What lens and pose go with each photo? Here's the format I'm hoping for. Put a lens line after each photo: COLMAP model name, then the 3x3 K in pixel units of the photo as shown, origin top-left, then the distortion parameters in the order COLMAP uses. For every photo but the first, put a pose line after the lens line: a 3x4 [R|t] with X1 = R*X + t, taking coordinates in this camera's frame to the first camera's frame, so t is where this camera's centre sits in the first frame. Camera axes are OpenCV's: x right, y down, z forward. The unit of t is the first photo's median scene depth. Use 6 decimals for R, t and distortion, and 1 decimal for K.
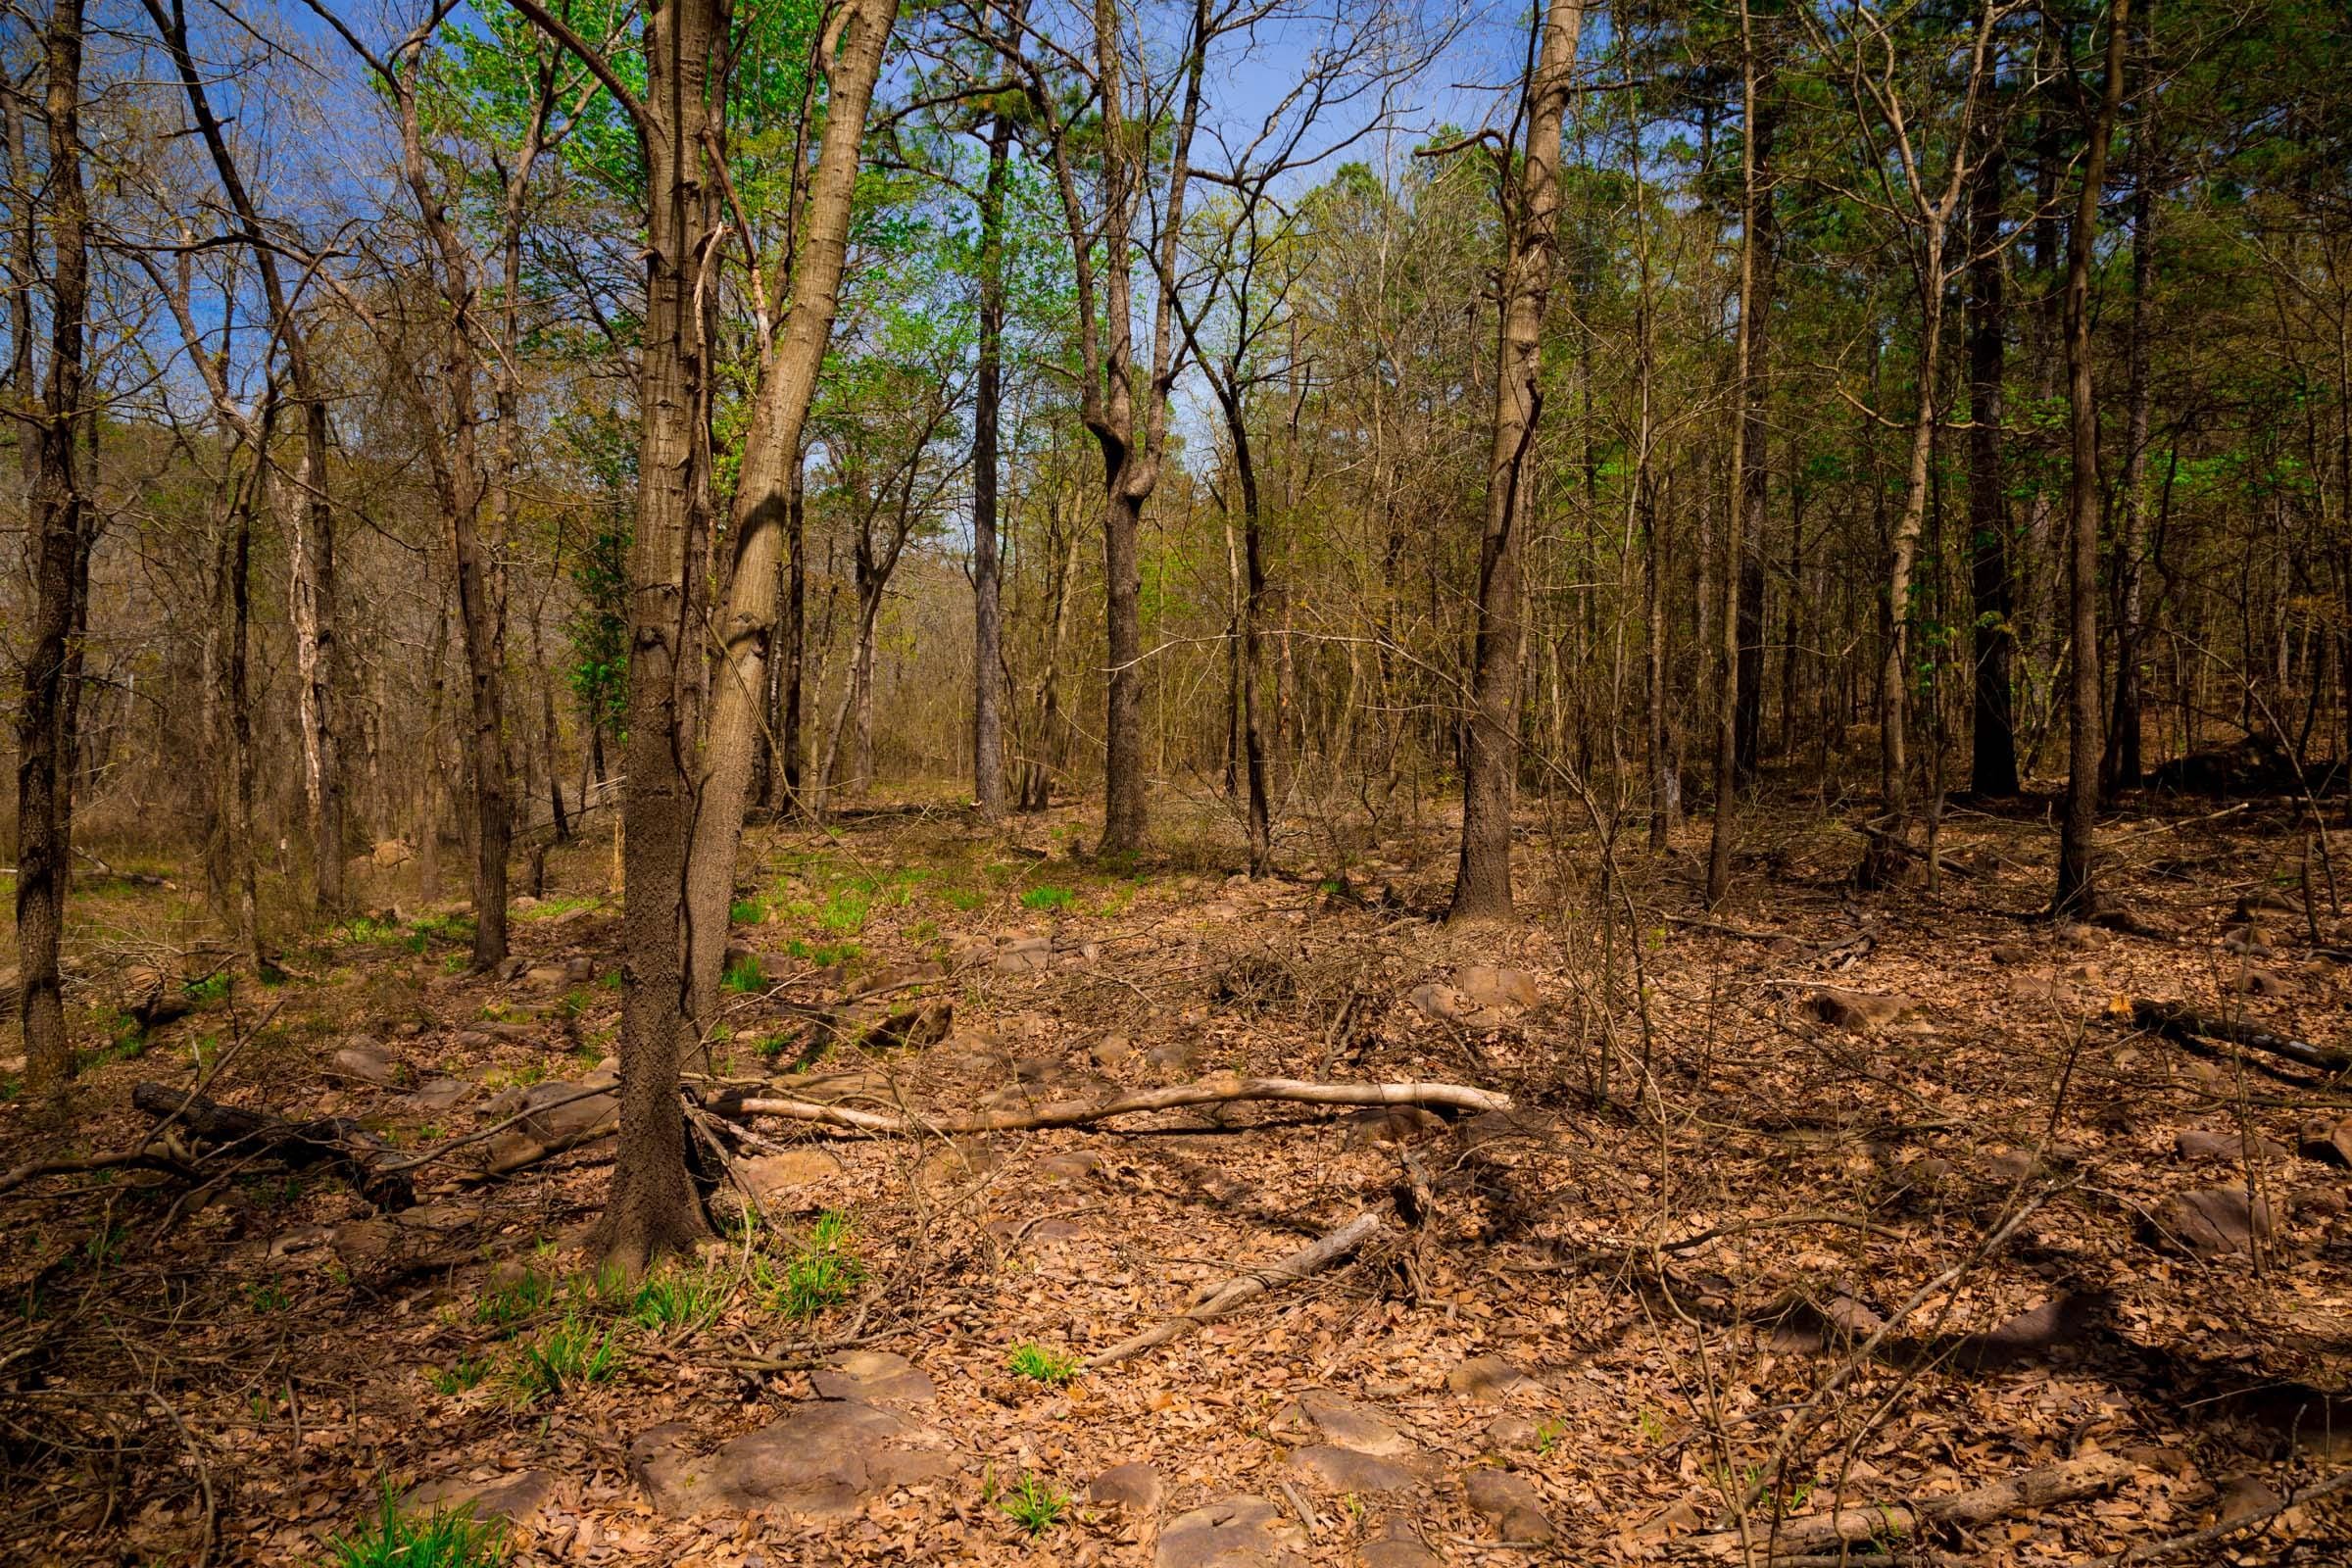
lens RADIAL K [[1623.8, 0, 1181.2], [0, 1623.8, 782.6], [0, 0, 1]] dist [-0.121086, 0.067504]
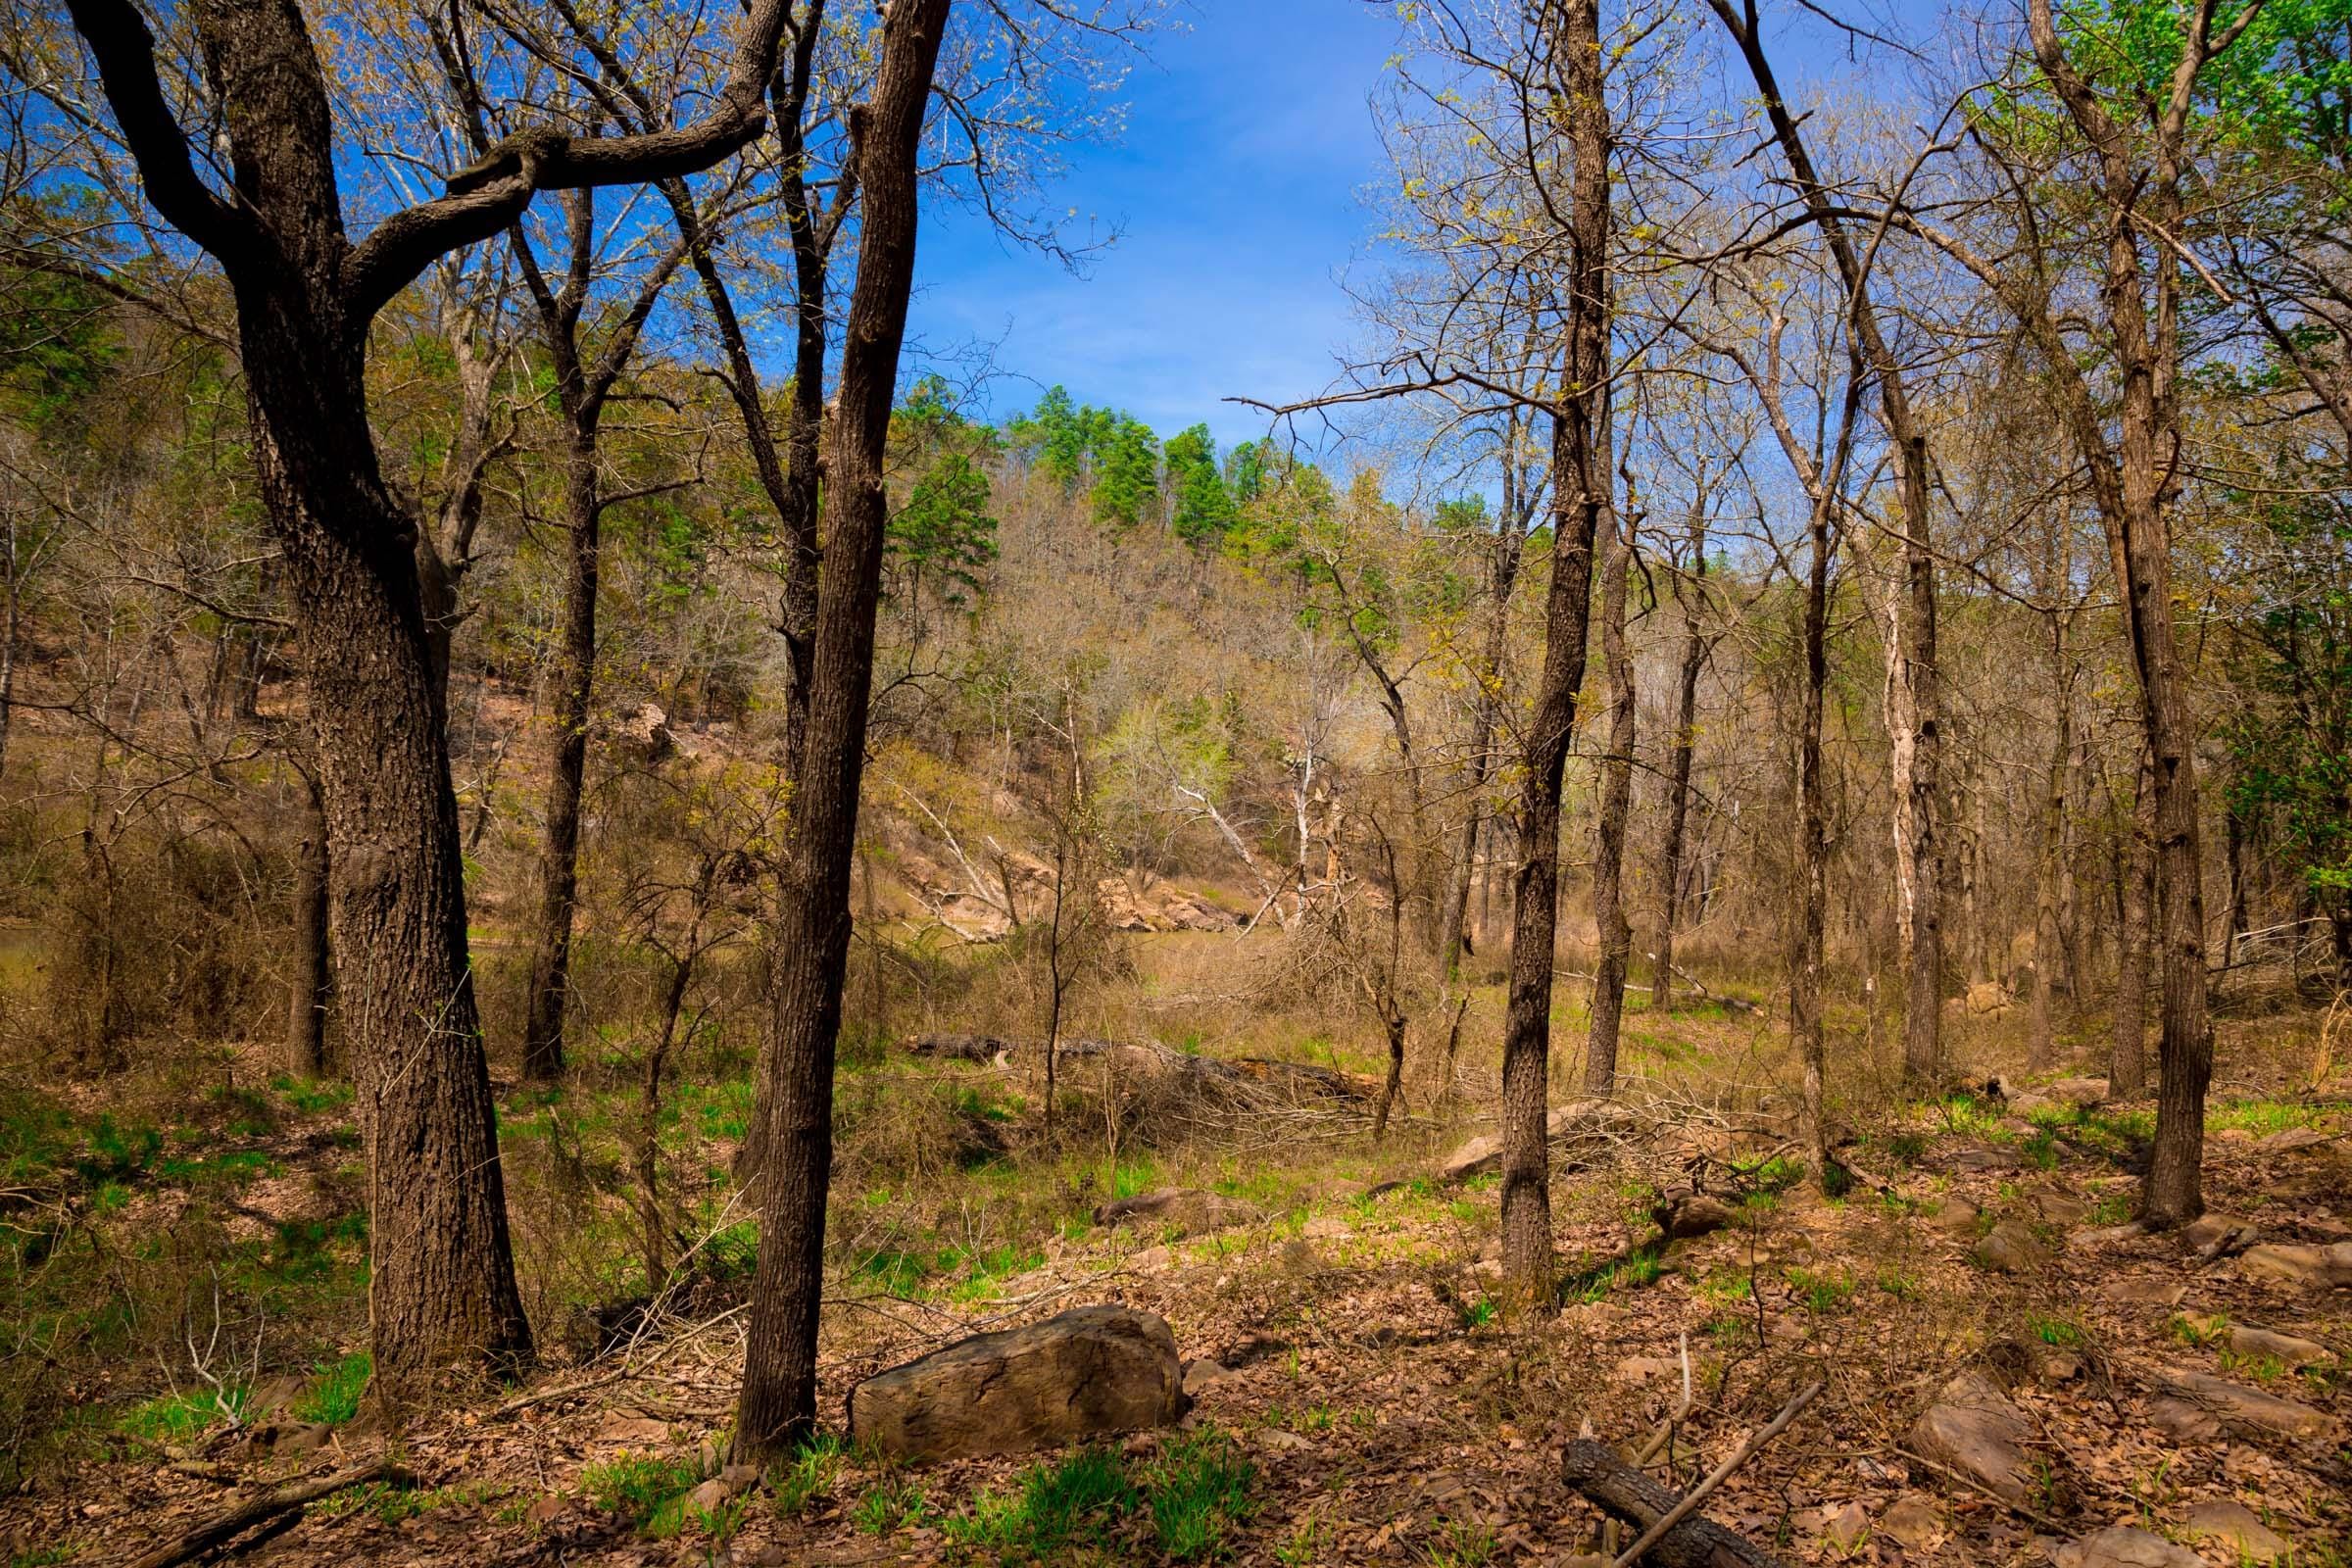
lens RADIAL K [[1623.8, 0, 1181.2], [0, 1623.8, 782.6], [0, 0, 1]] dist [-0.121086, 0.067504]
pose [[0.596202, -0.015176, -0.802691, -0.136832], [-0.053887, 0.996810, -0.058871, 0.000504], [0.801024, 0.078353, 0.593483, 0.246533]]
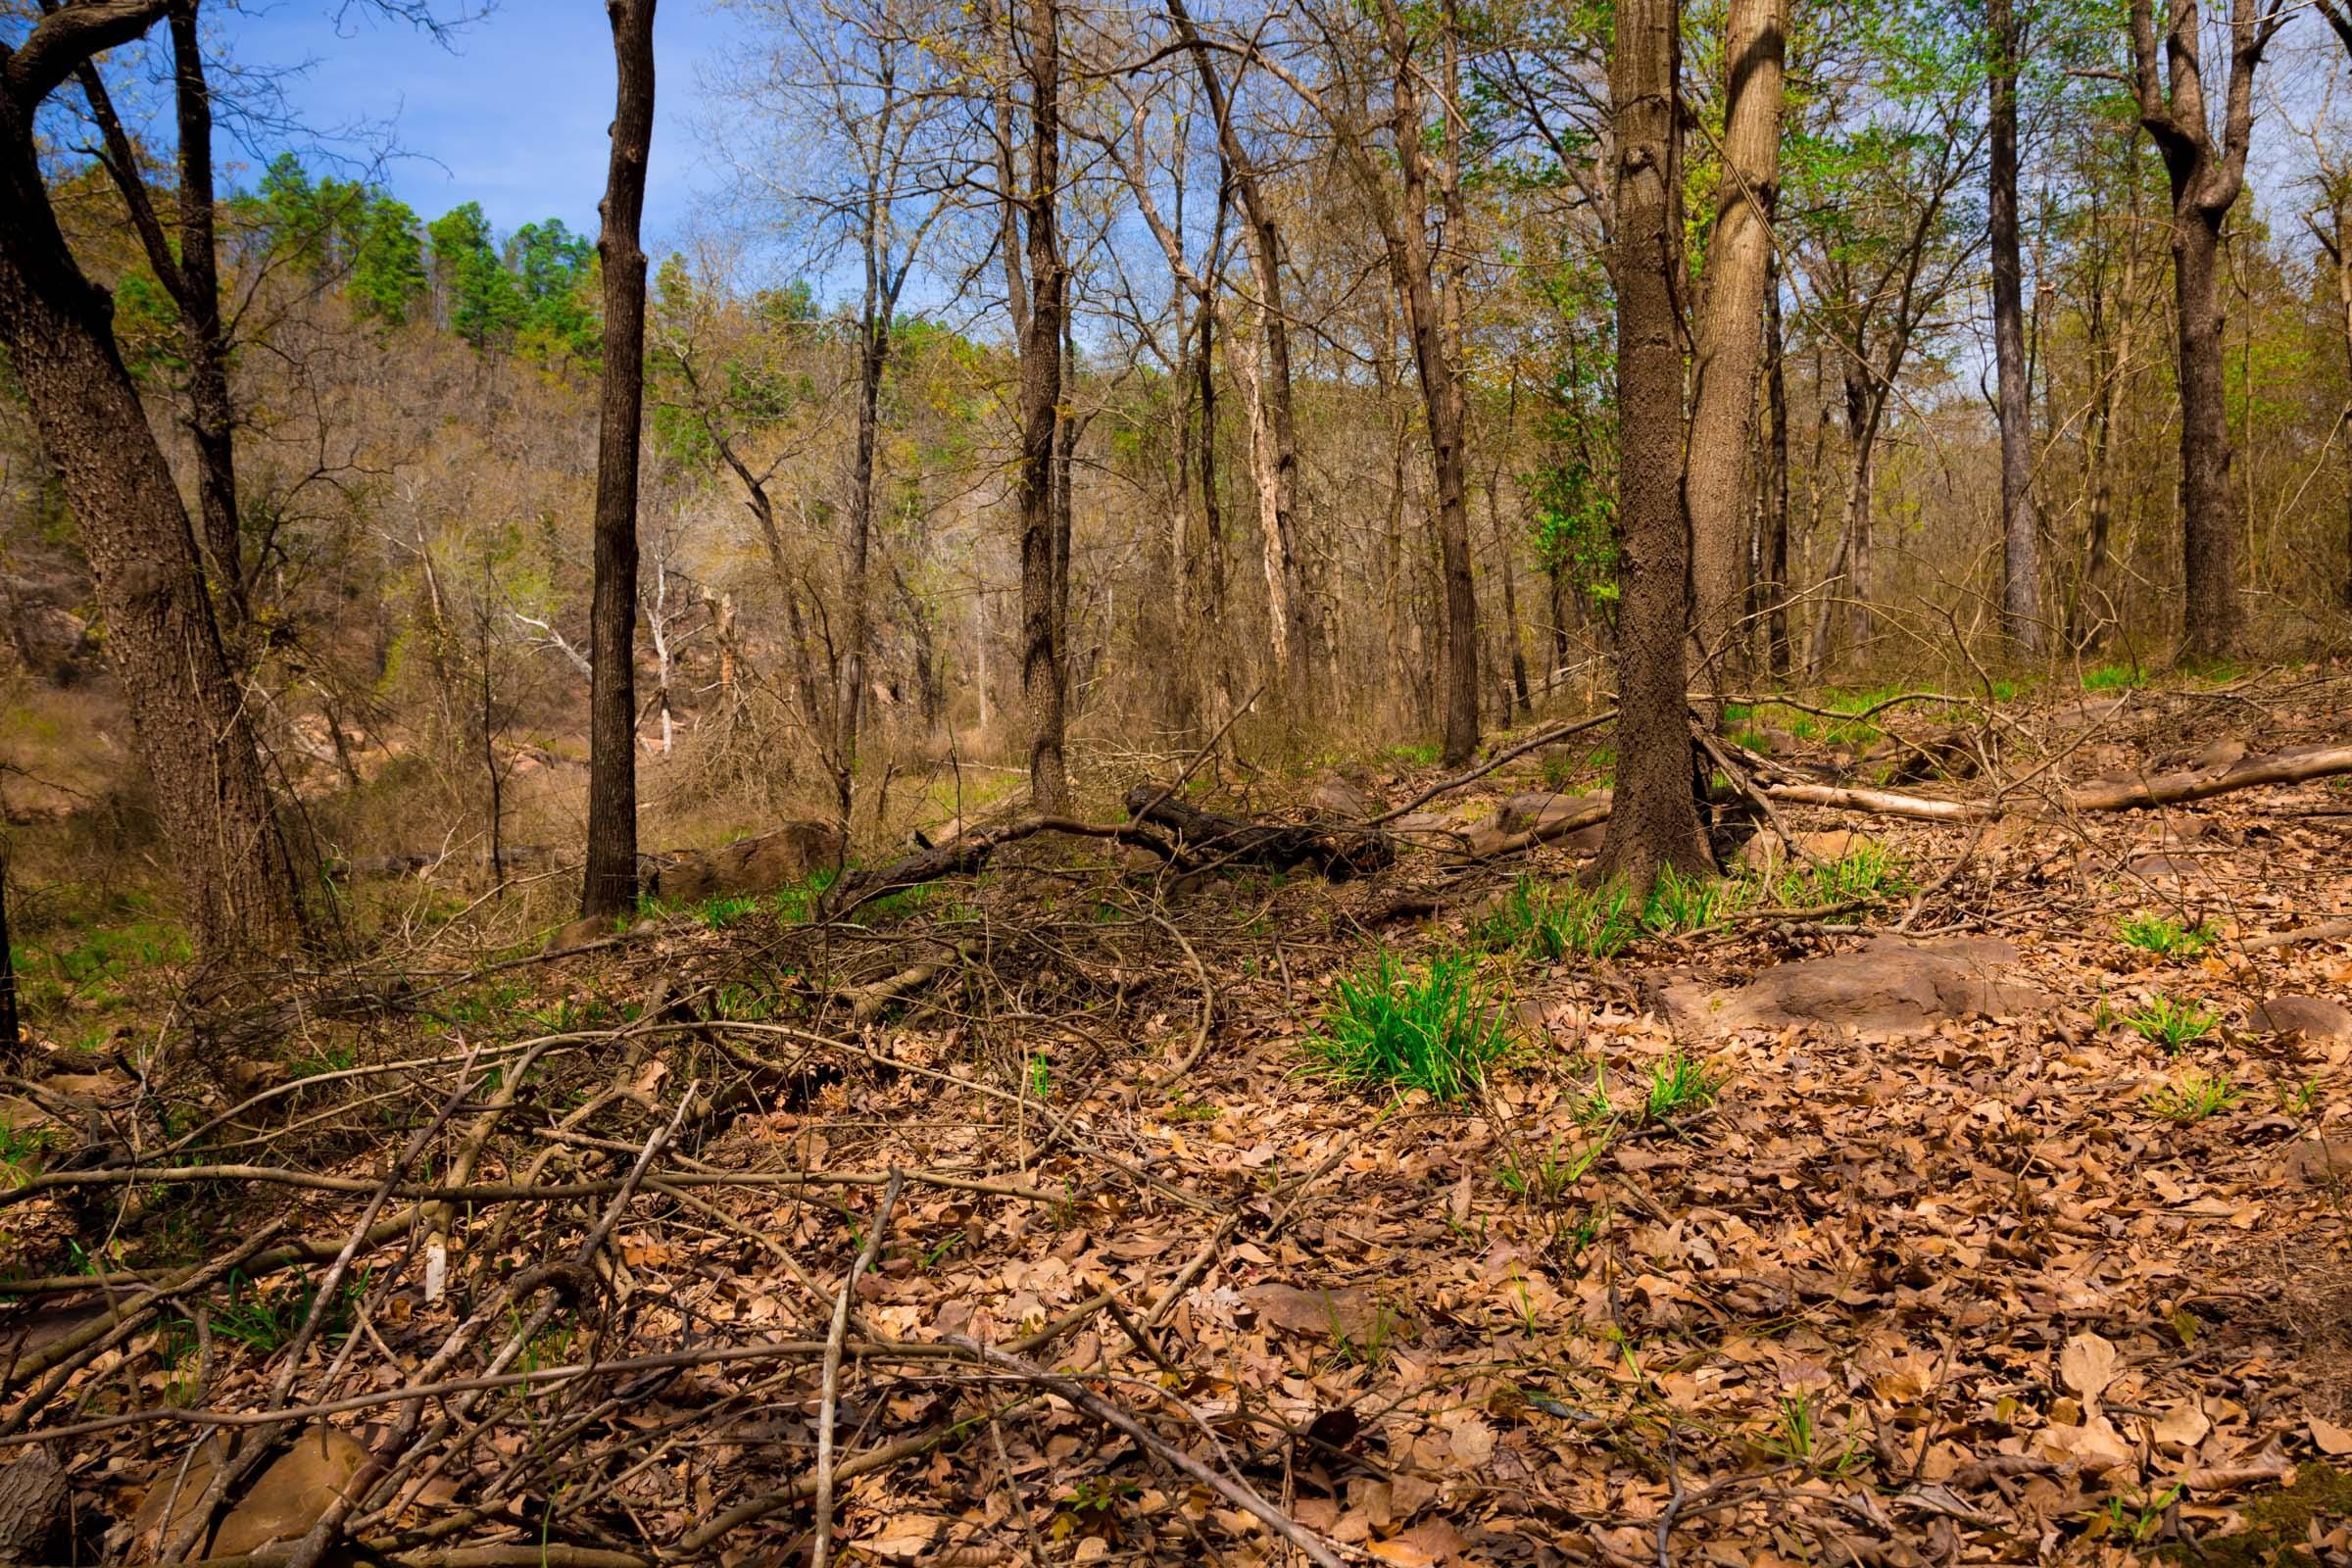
lens RADIAL K [[1818.5, 0, 1180.4], [0, 1818.5, 786.3], [0, 0, 1]] dist [-0.129210, 0.090136]
pose [[0.848791, -0.009874, -0.528636, -0.011383], [0.032929, 0.998872, 0.034215, 0.070477], [0.527702, -0.046449, 0.848158, 0.010109]]
